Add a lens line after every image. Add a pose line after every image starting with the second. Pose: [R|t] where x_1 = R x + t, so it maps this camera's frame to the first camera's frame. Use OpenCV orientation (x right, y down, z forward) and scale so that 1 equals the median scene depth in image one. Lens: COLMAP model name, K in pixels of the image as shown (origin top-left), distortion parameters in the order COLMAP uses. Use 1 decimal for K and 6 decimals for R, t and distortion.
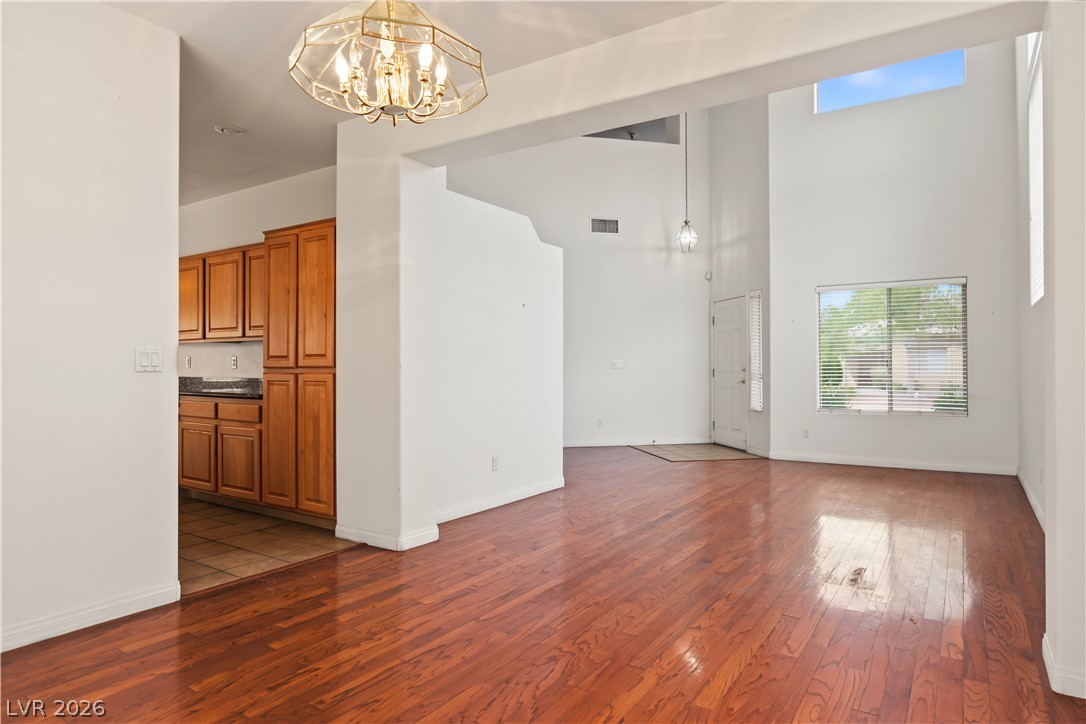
lens RADIAL K [[653.7, 0, 543.0], [0, 653.7, 362.0], [0, 0, 1]] dist [-0.006732, 0.001582]
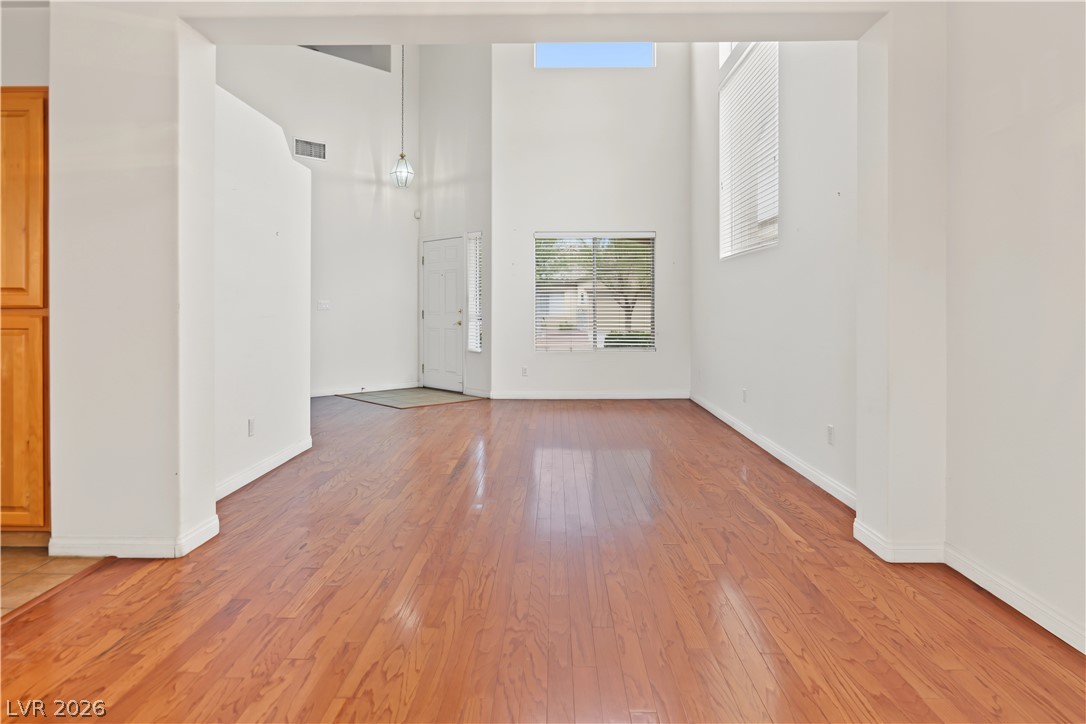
lens RADIAL K [[667.7, 0, 542.8], [0, 667.7, 310.6], [0, 0, 1]] dist [-0.009520, 0.004028]
pose [[0.844594, -0.000547, 0.535407, -0.250347], [-0.004702, 0.999953, 0.008439, 0.003124], [-0.535386, -0.009645, 0.844552, 0.137946]]
